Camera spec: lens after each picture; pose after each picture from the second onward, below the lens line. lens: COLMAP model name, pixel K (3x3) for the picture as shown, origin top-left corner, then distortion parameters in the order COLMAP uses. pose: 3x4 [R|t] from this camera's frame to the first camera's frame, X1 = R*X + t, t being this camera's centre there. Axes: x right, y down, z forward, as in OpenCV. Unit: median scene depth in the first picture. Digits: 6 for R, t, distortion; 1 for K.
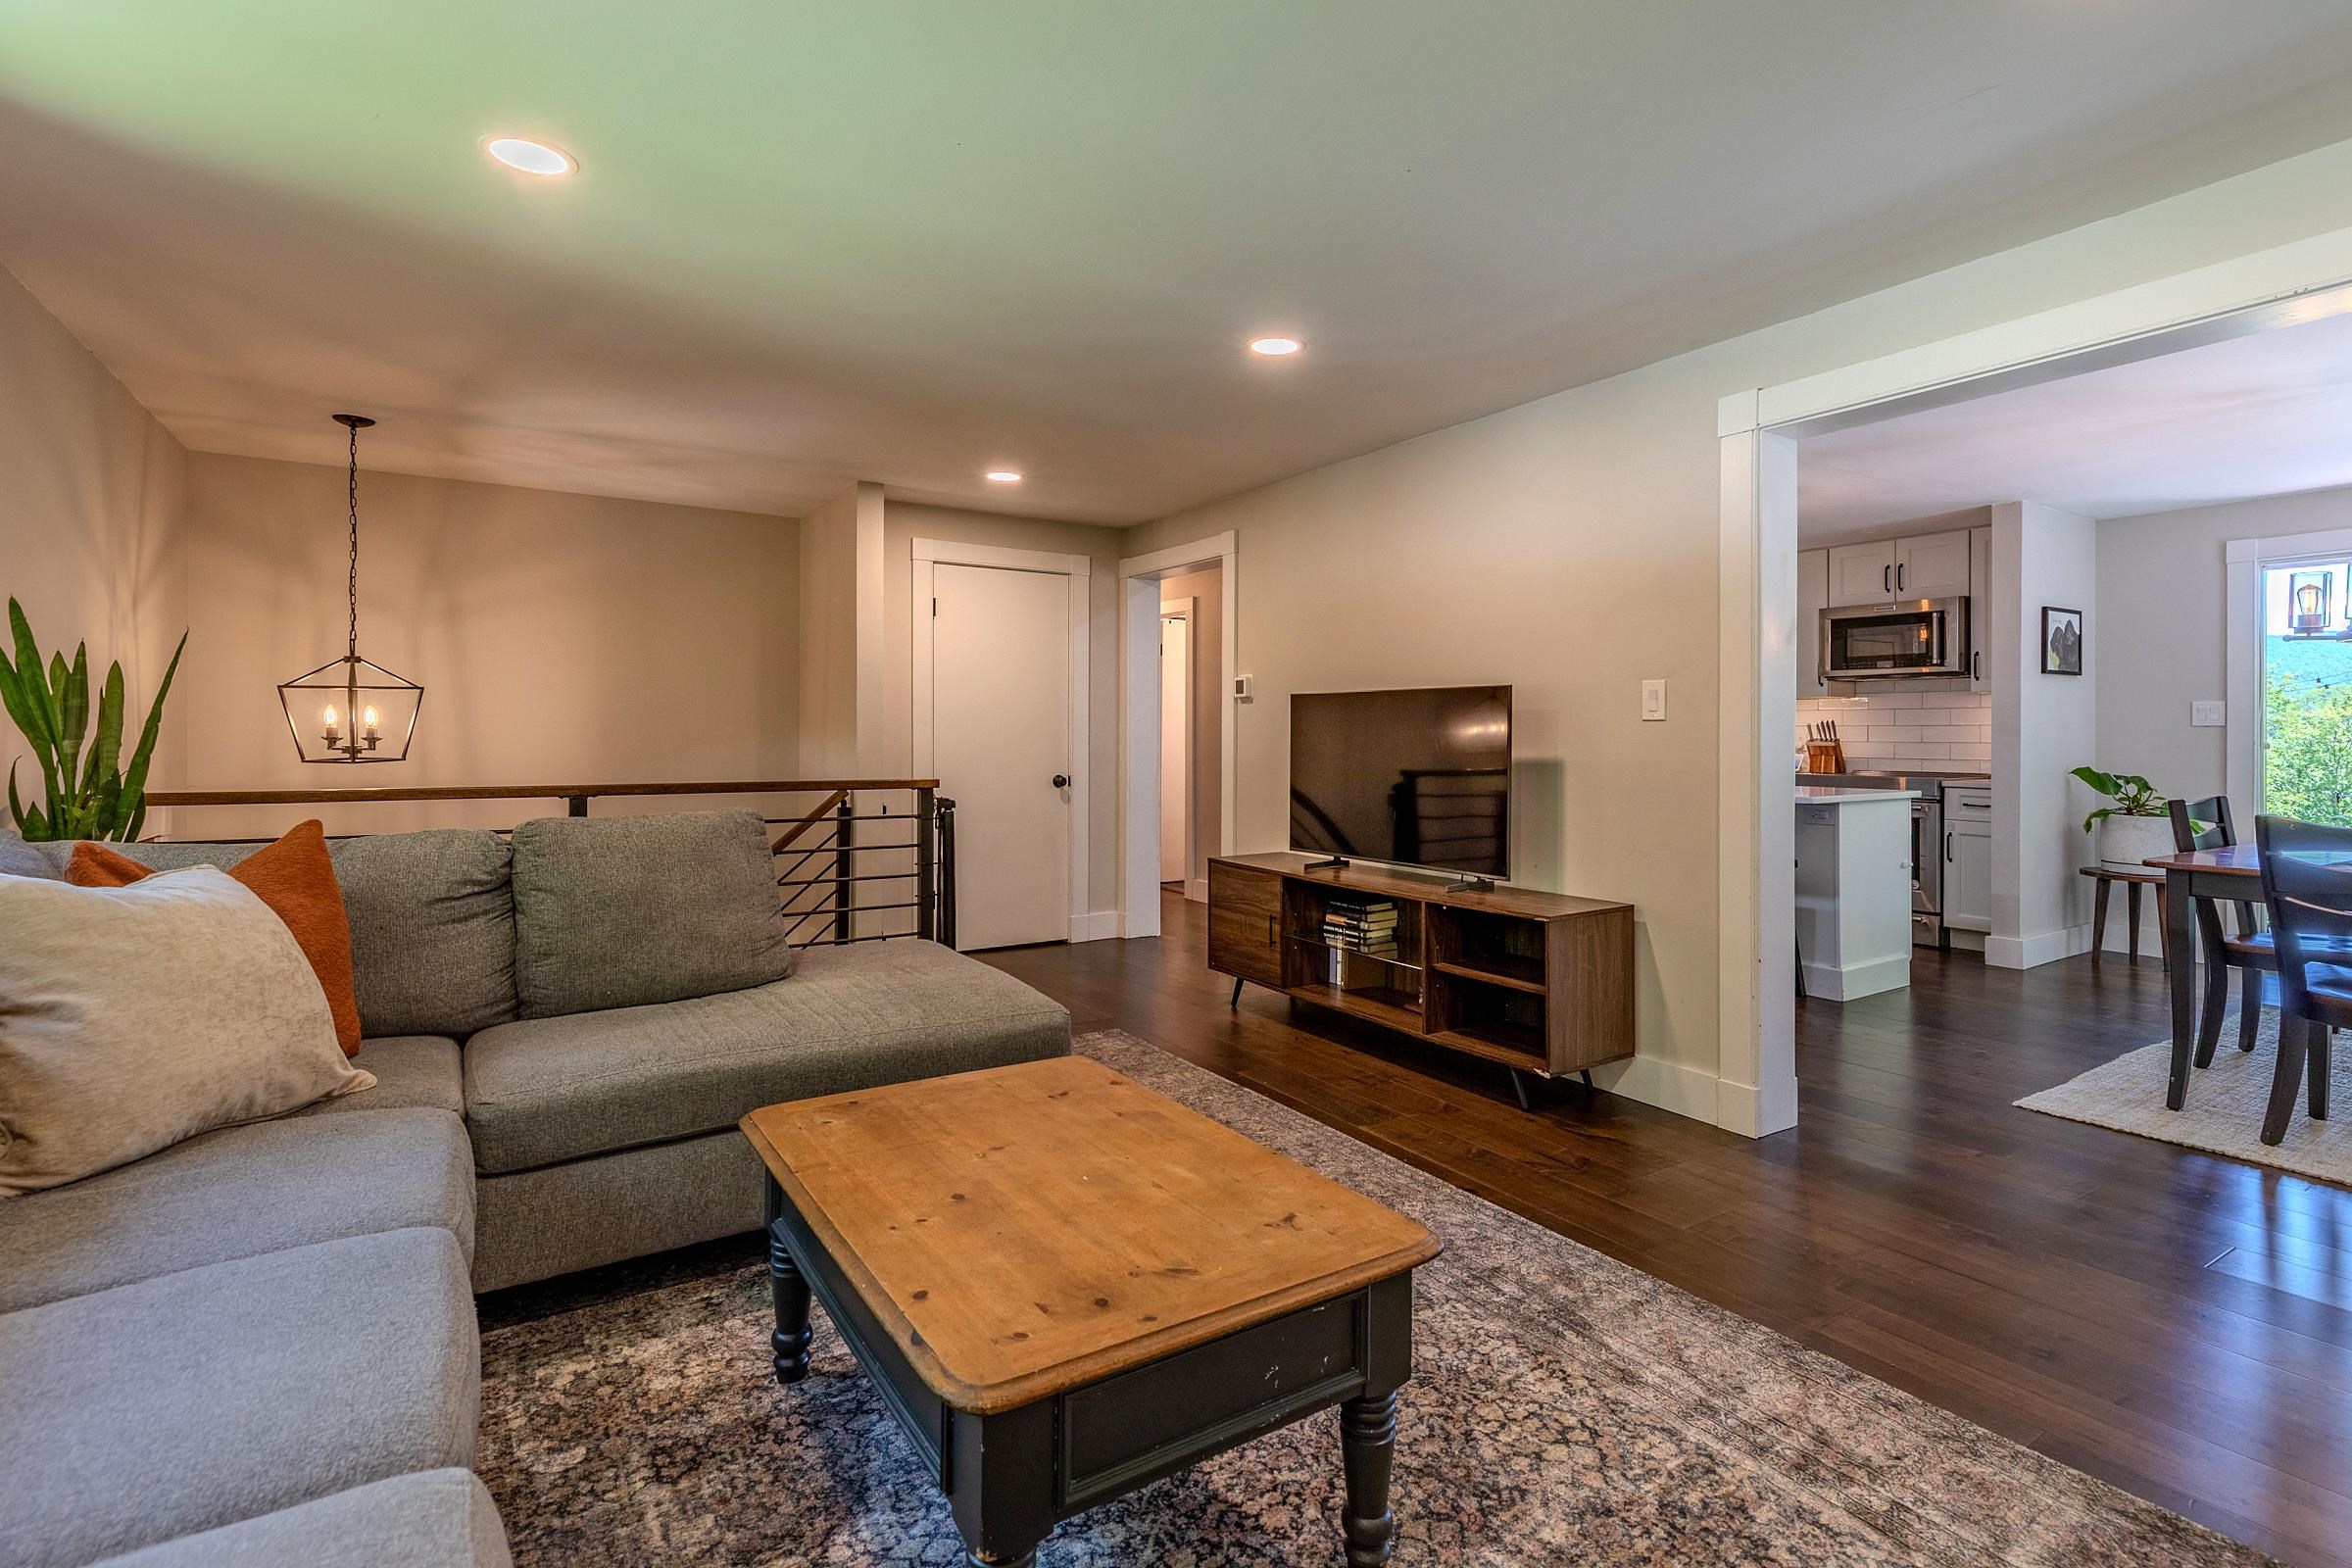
lens RADIAL K [[1085.7, 0, 1217.8], [0, 1085.7, 748.5], [0, 0, 1]] dist [-0.002663, 0.001935]
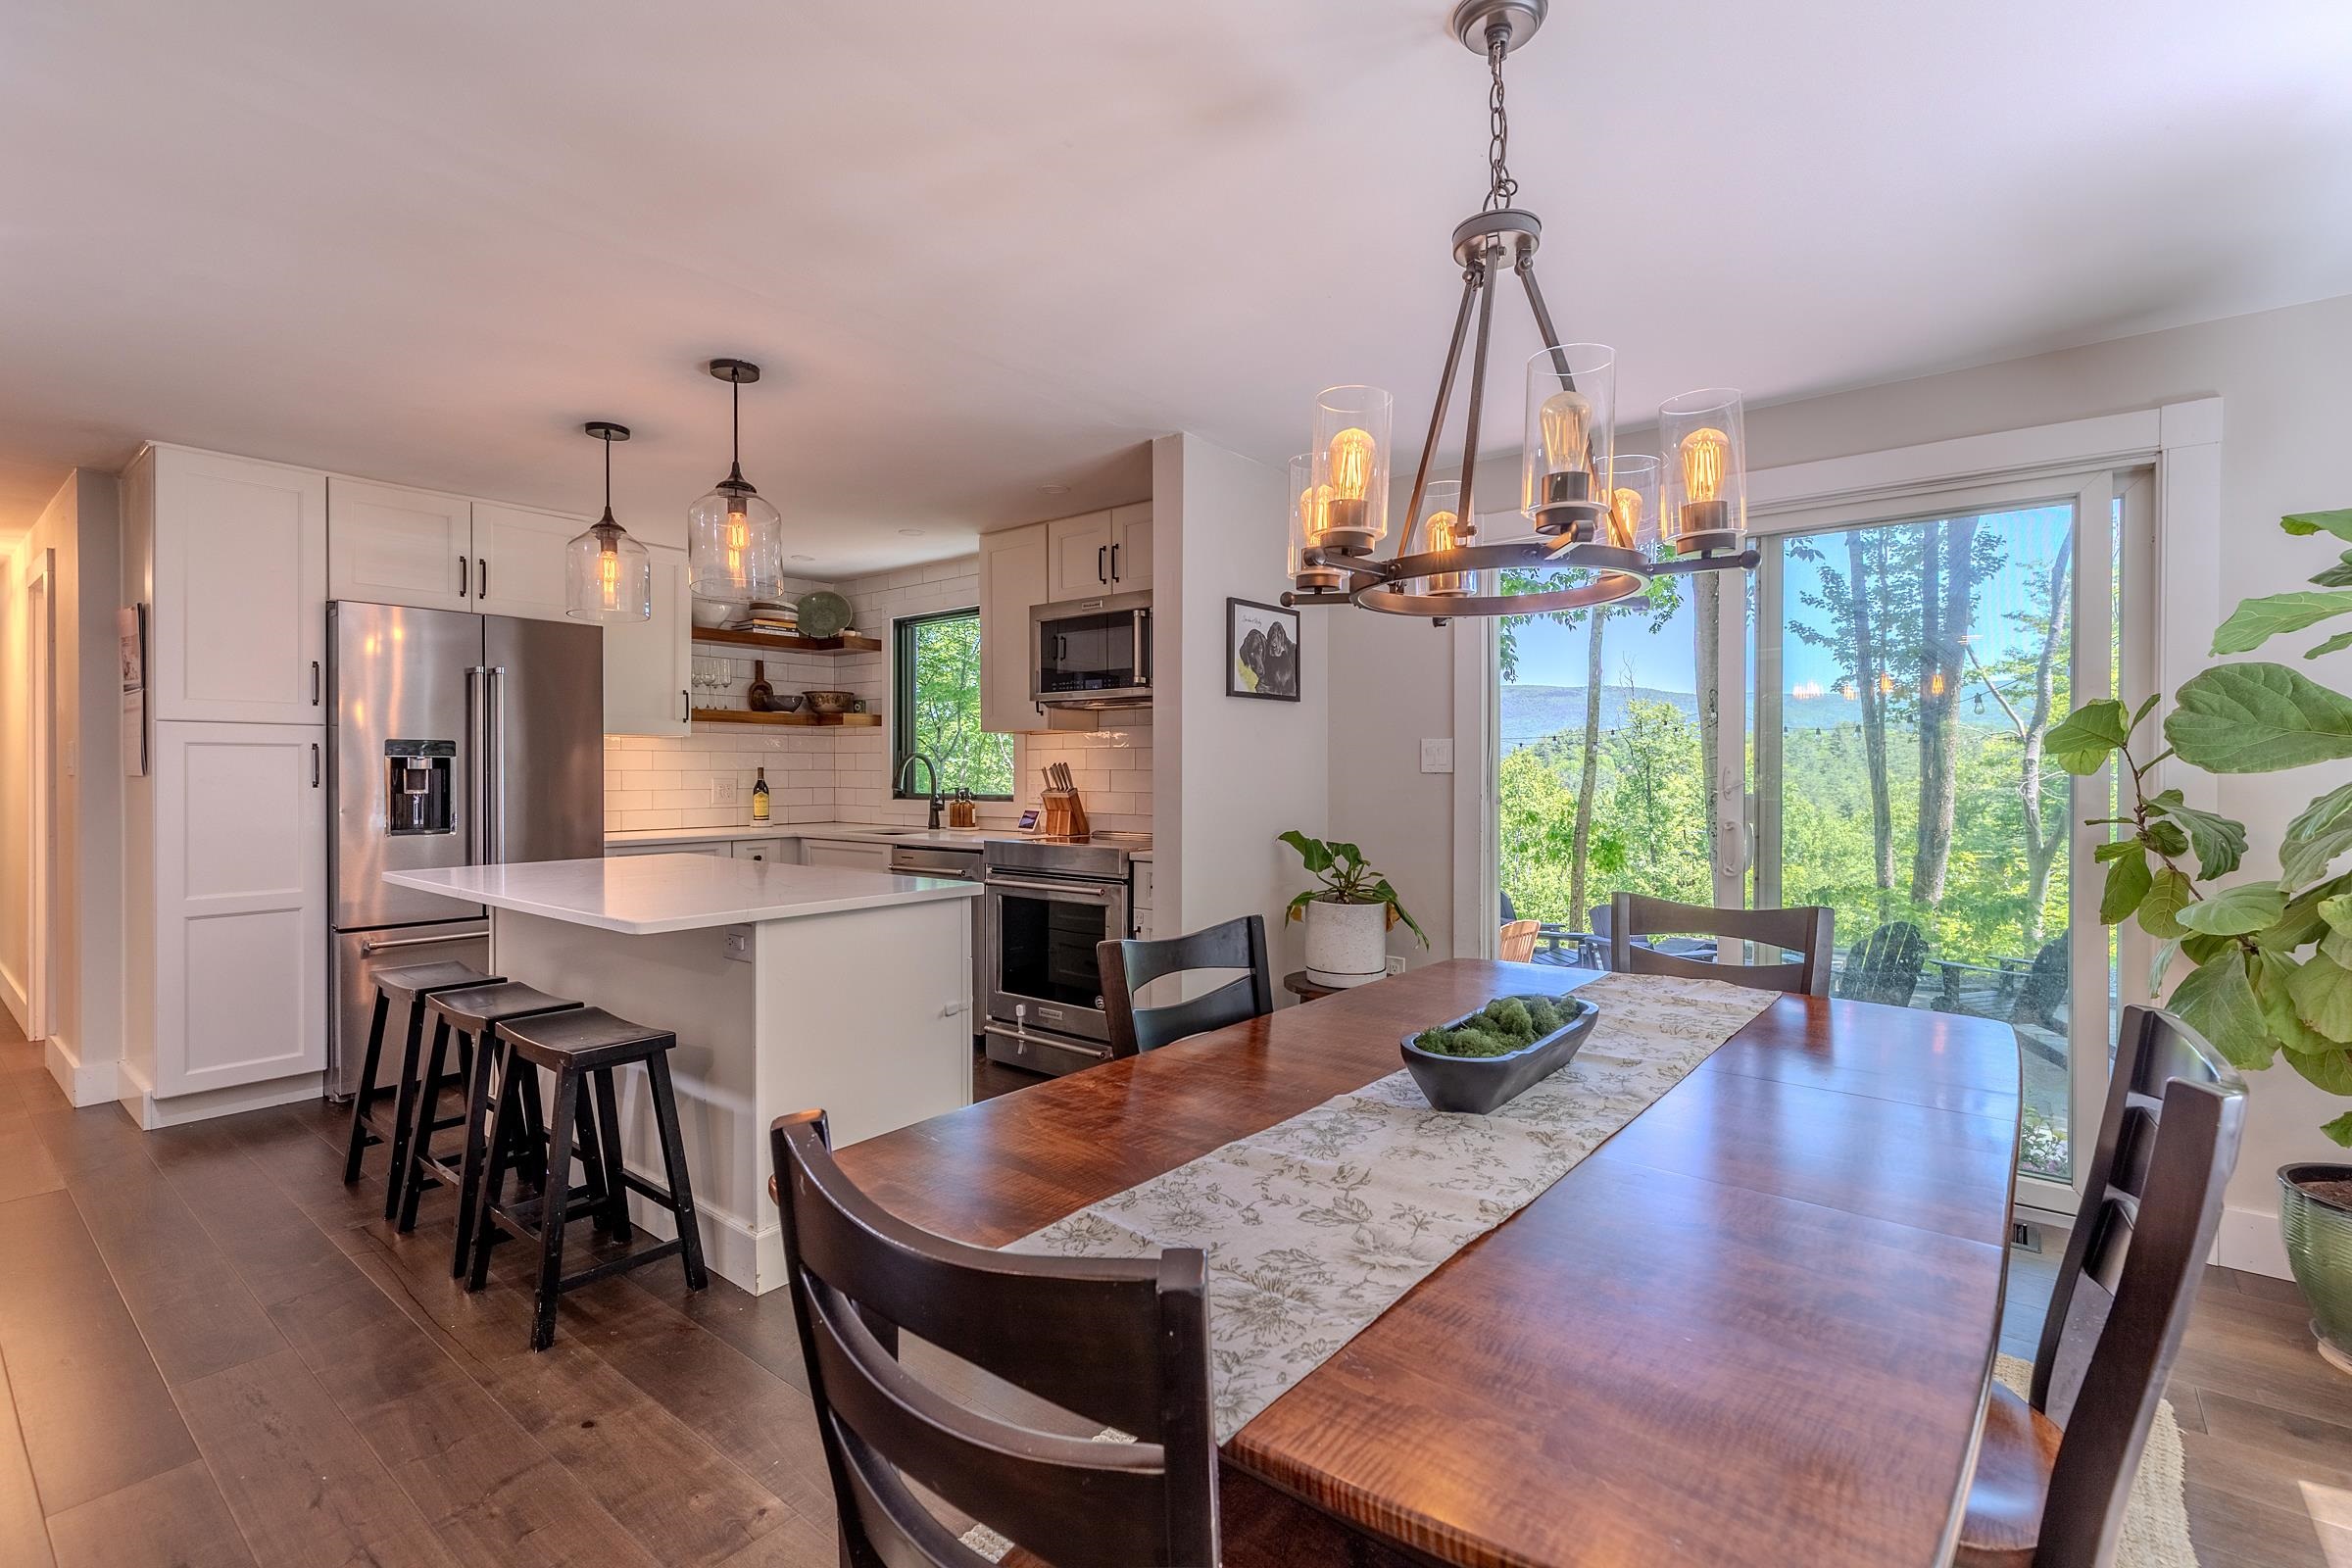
lens RADIAL K [[1085.7, 0, 1172.2], [0, 1085.7, 782.6], [0, 0, 1]] dist [-0.002663, 0.001935]
pose [[0.950064, -0.005960, 0.311997, 0.501567], [0.006696, 0.999977, -0.001287, -0.013923], [-0.311982, 0.003312, 0.950082, 0.355225]]
